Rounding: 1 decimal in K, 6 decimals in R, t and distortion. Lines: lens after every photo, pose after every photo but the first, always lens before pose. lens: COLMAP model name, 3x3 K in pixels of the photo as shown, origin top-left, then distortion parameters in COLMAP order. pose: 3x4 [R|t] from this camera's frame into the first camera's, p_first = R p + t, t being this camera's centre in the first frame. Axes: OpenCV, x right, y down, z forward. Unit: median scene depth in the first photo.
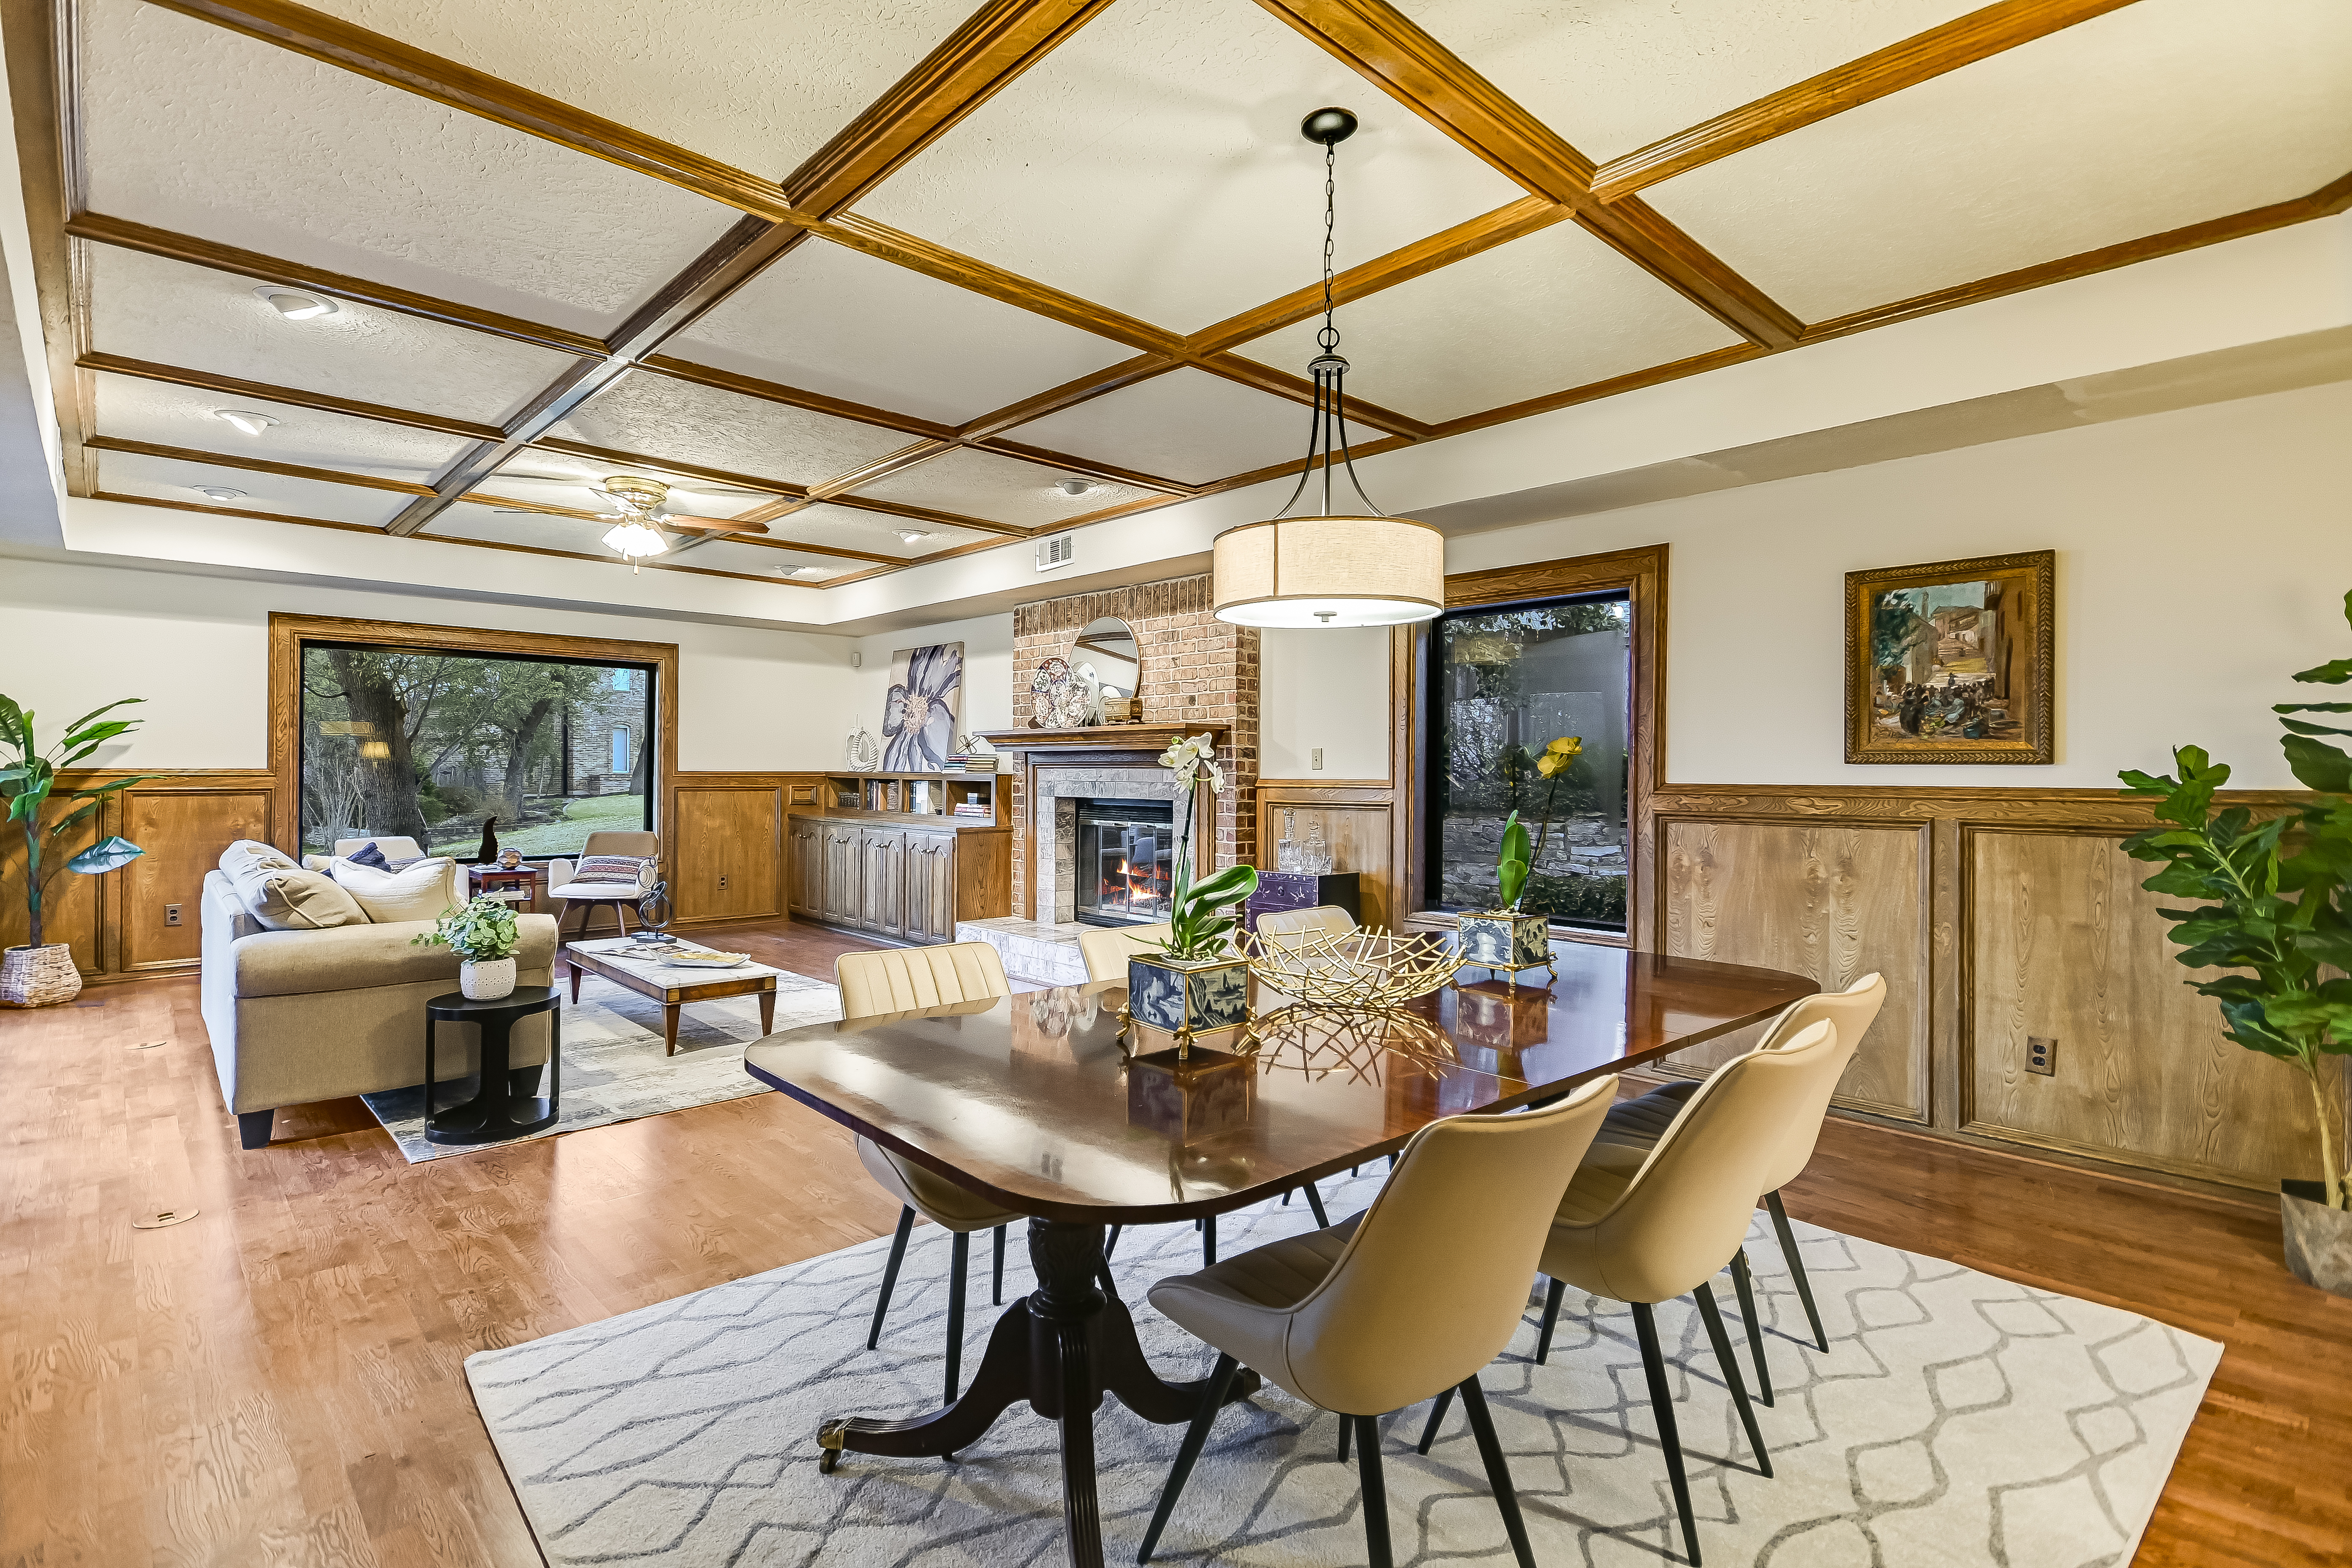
lens RADIAL K [[1125.5, 0, 1179.2], [0, 1125.5, 774.3], [0, 0, 1]] dist [0.010737, -0.002104]
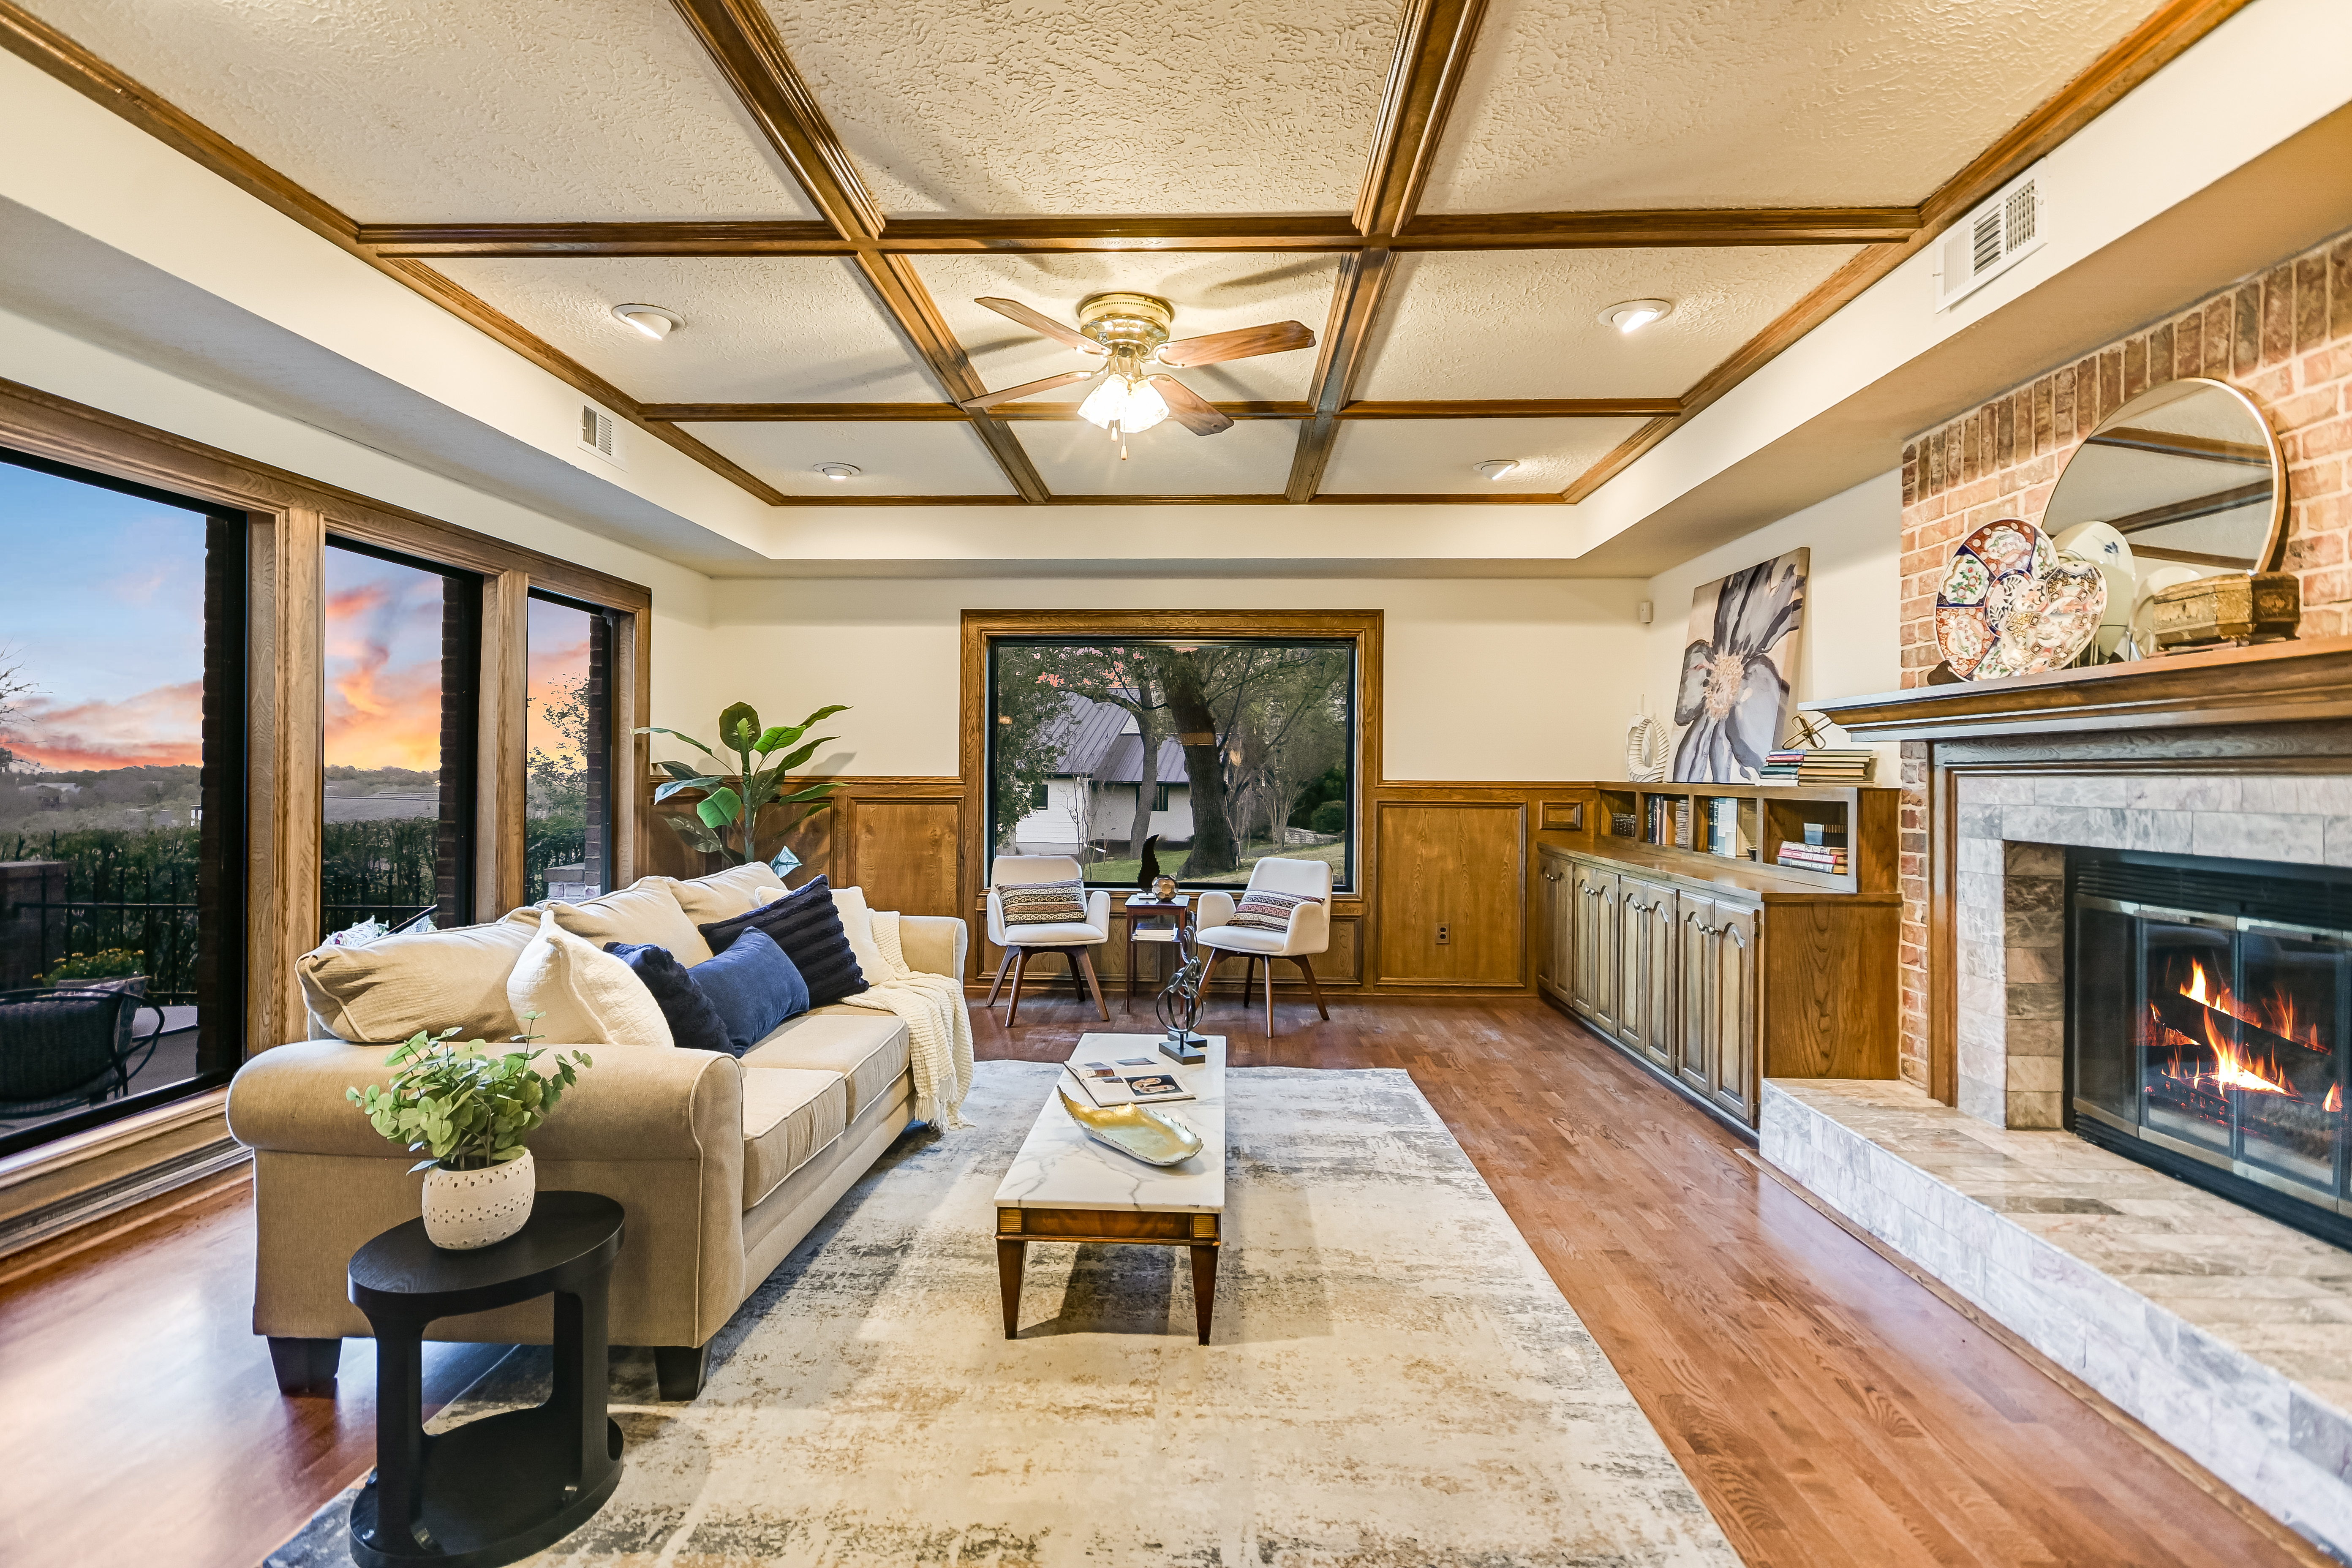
lens RADIAL K [[1125.5, 0, 1140.2], [0, 1125.5, 767.7], [0, 0, 1]] dist [0.010737, -0.002104]
pose [[0.698386, -0.005490, -0.715700, -0.027296], [-0.005275, 0.999904, -0.012818, -0.000886], [0.715702, 0.012728, 0.698290, 0.423231]]
